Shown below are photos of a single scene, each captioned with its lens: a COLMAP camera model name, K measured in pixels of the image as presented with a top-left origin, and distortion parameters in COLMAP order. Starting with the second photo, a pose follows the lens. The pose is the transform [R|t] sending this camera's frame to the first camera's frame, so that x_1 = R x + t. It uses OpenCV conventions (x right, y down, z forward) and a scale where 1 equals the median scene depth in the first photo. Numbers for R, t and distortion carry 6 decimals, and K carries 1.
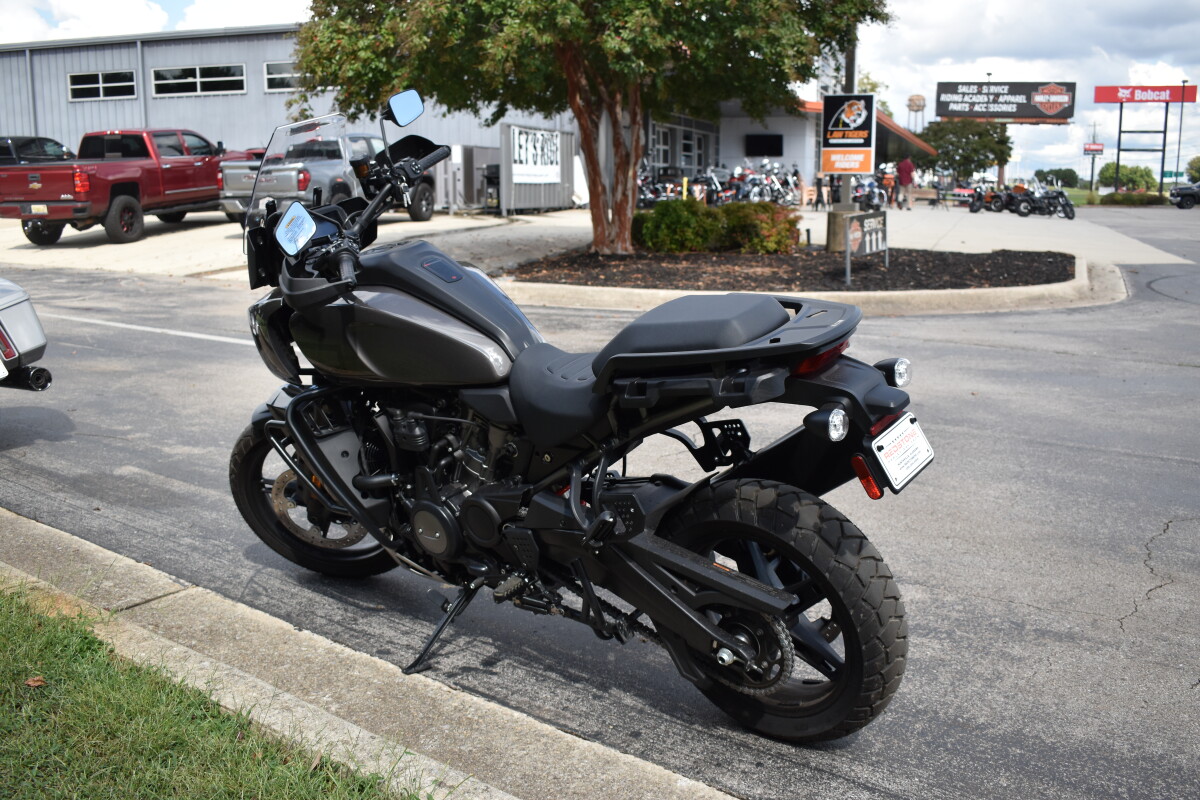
lens RADIAL K [[1160.0, 0, 600.0], [0, 1160.0, 400.0], [0, 0, 1]] dist [-0.083665, 0.020625]
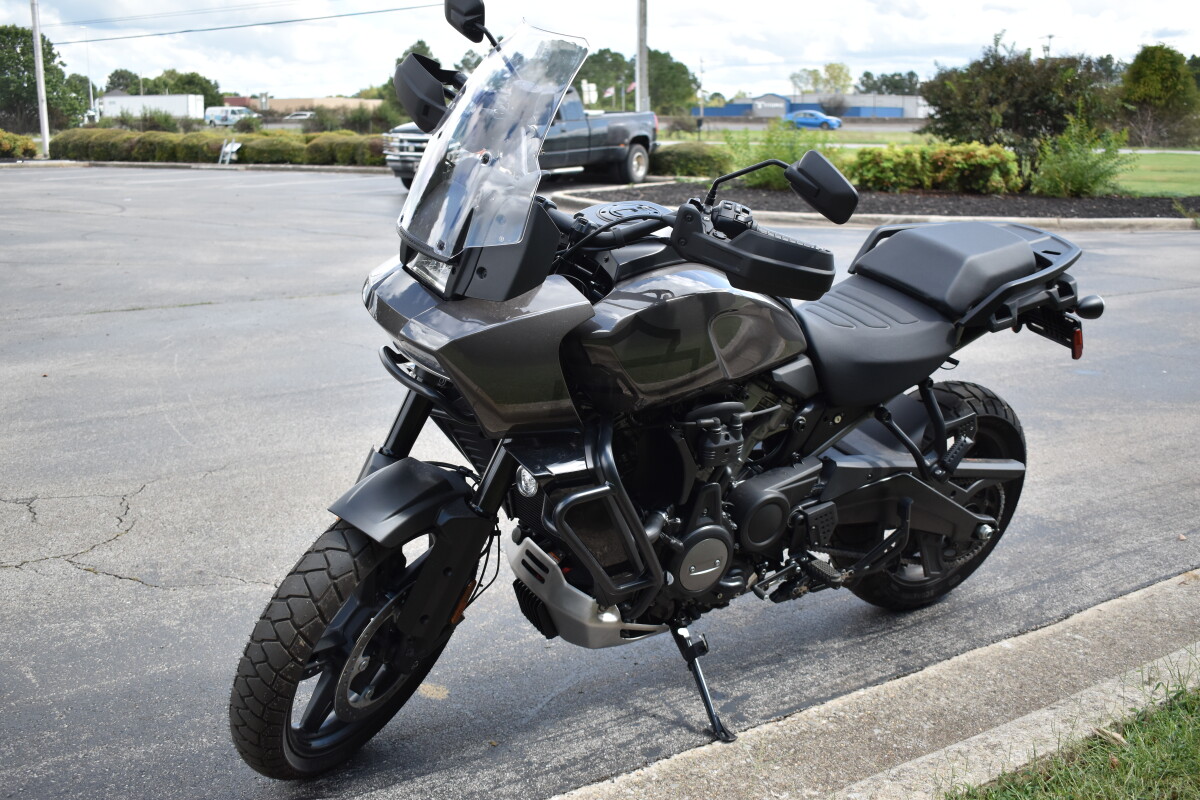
lens RADIAL K [[1278.0, 0, 600.0], [0, 1278.0, 400.0], [0, 0, 1]] dist [-0.072954, 0.018254]
pose [[0.288765, -0.208239, 0.934479, -0.180632], [0.175579, 0.971024, 0.162126, -0.028335], [-0.941162, 0.117258, 0.316960, 0.144624]]
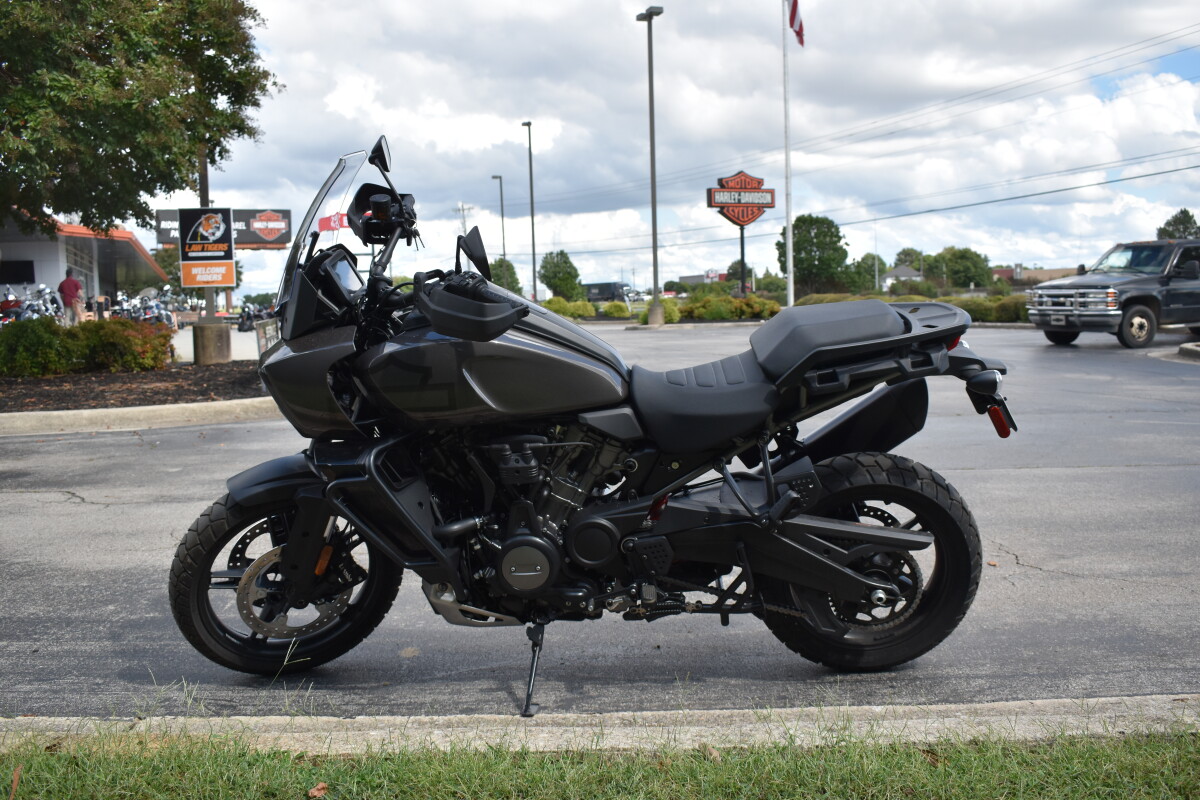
lens RADIAL K [[1160.0, 0, 600.0], [0, 1160.0, 400.0], [0, 0, 1]] dist [-0.083665, 0.020625]
pose [[0.790550, -0.076666, 0.607580, -0.128366], [0.142167, 0.988003, -0.060312, 0.007596], [-0.595667, 0.134058, 0.791965, 0.029503]]
